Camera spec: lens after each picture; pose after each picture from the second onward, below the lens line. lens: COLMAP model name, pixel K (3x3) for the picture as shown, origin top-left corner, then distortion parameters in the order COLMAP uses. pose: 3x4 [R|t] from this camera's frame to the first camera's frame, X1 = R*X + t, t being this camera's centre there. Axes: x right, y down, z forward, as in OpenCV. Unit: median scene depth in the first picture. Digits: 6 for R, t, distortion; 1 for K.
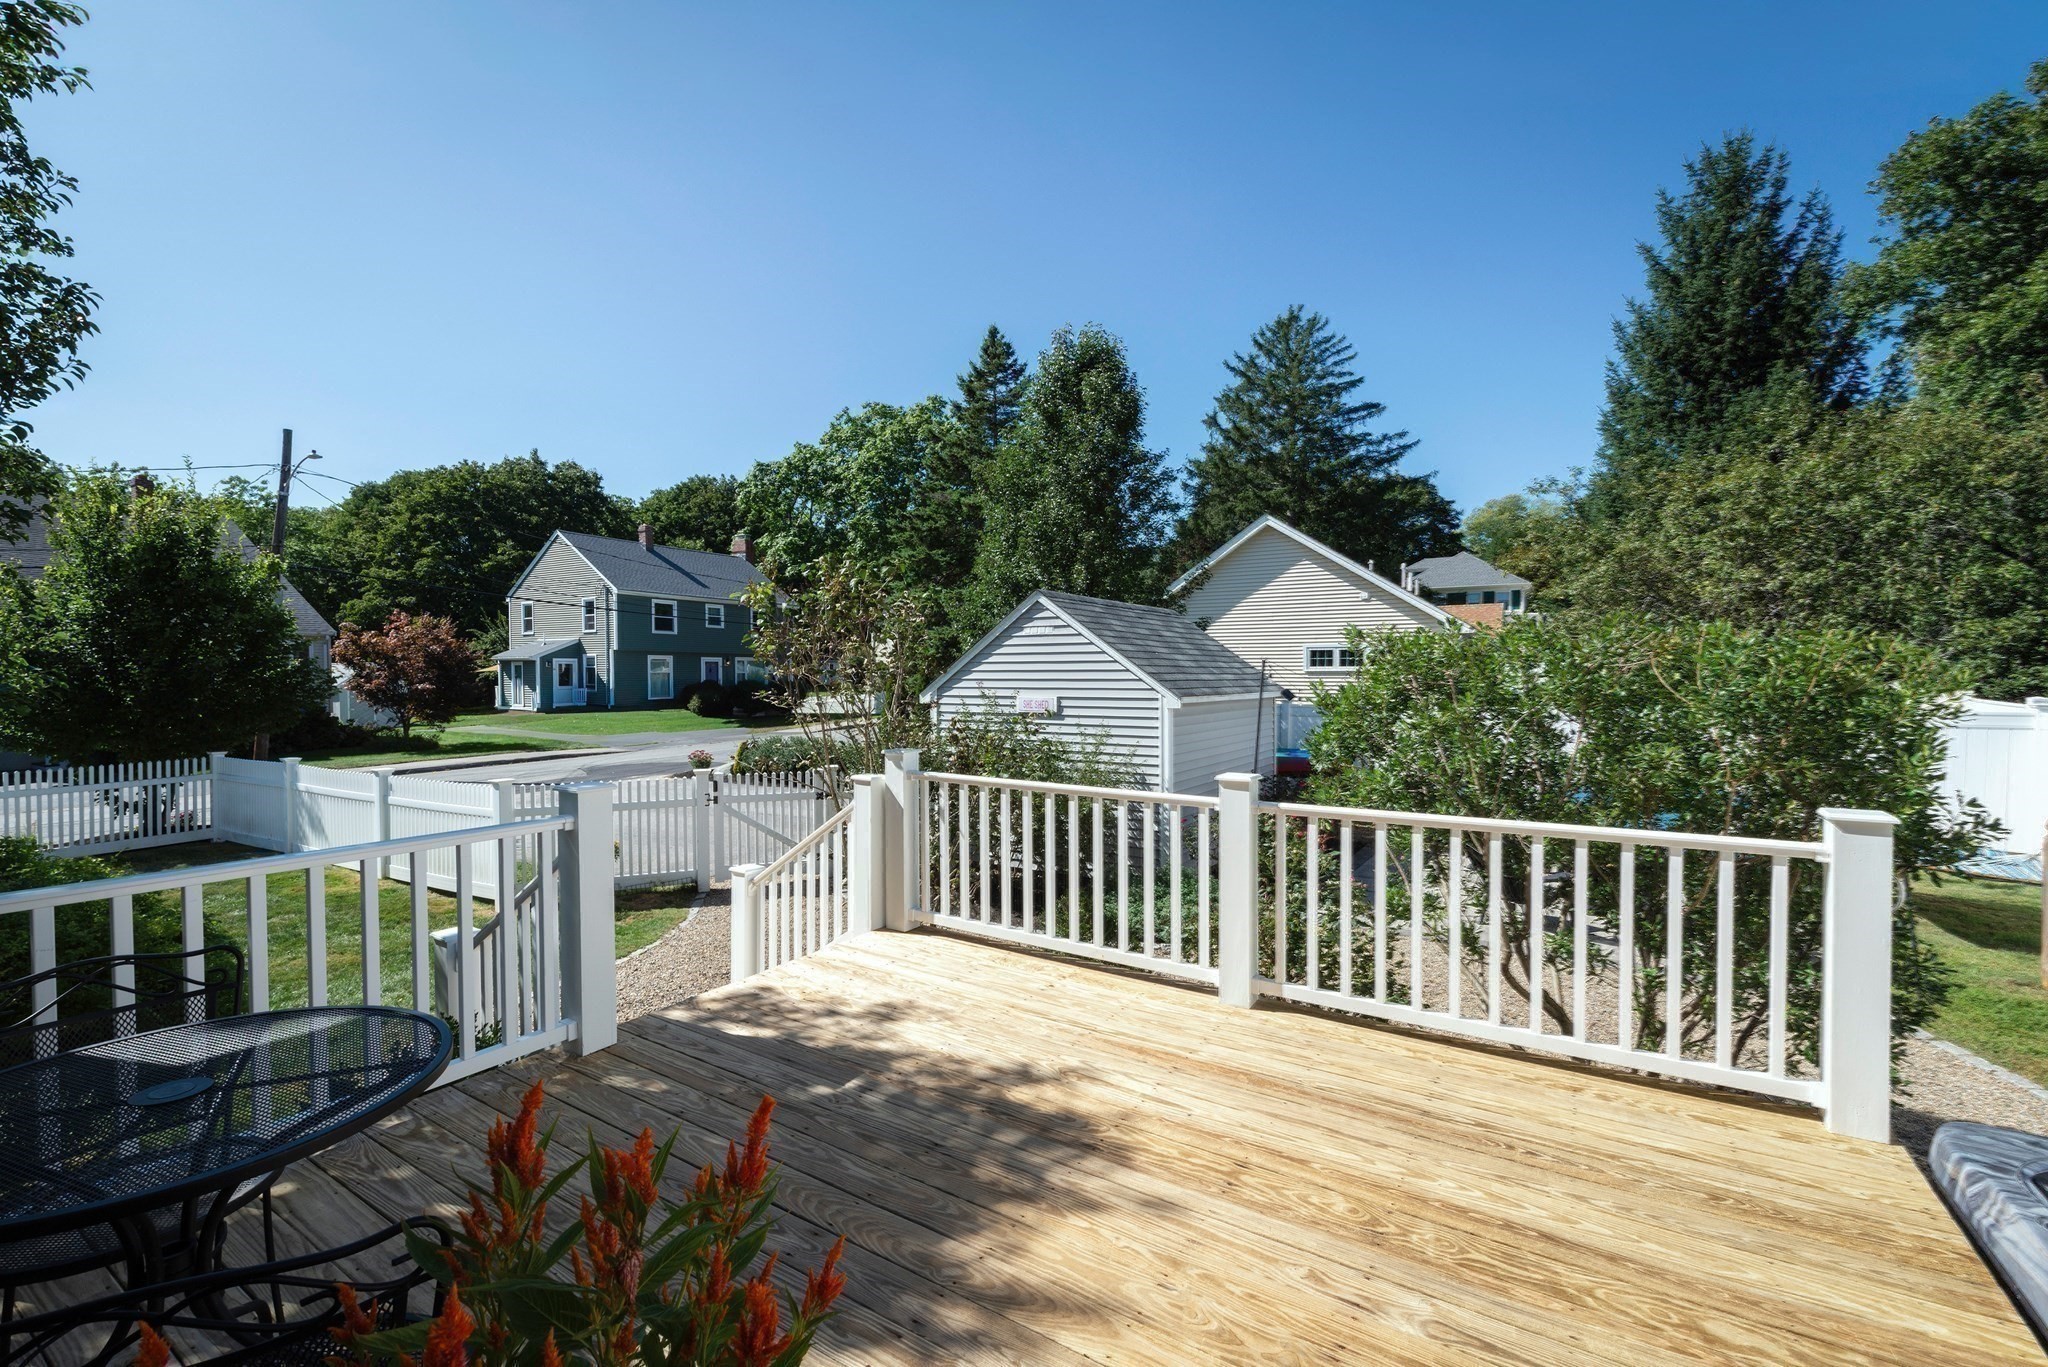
lens RADIAL K [[831.9, 0, 1028.2], [0, 831.9, 692.4], [0, 0, 1]] dist [-0.000668, 0.000100]
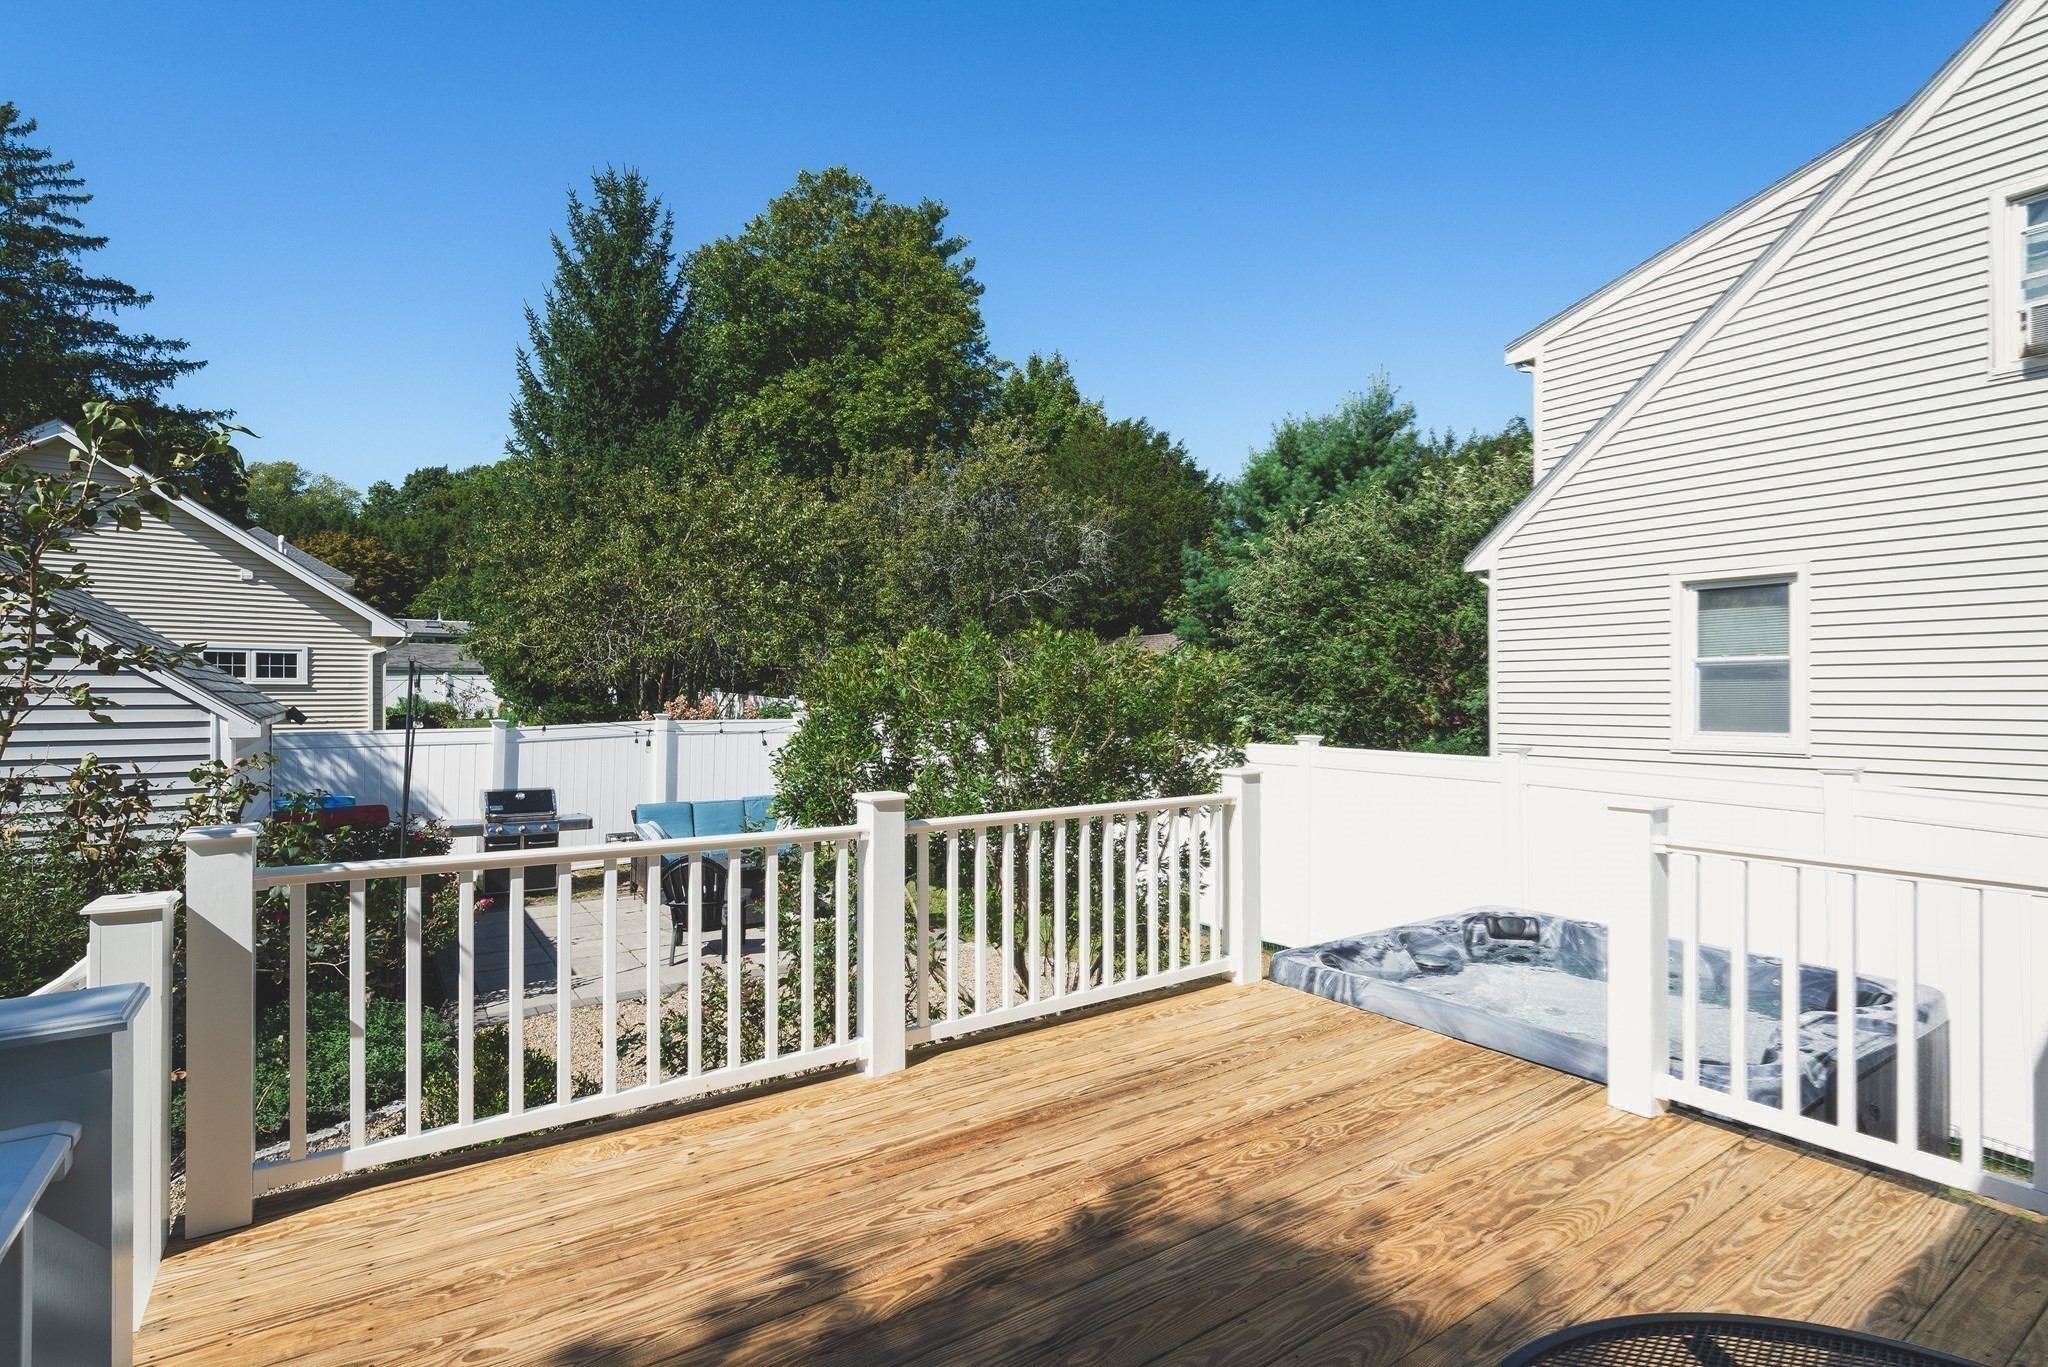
lens RADIAL K [[1003.5, 0, 1026.7], [0, 1003.5, 672.4], [0, 0, 1]] dist [0.014849, -0.000453]
pose [[0.387323, 0.020963, 0.921706, -0.112174], [0.020293, 0.999305, -0.031255, 0.002440], [-0.921721, 0.030810, 0.386629, 0.085207]]
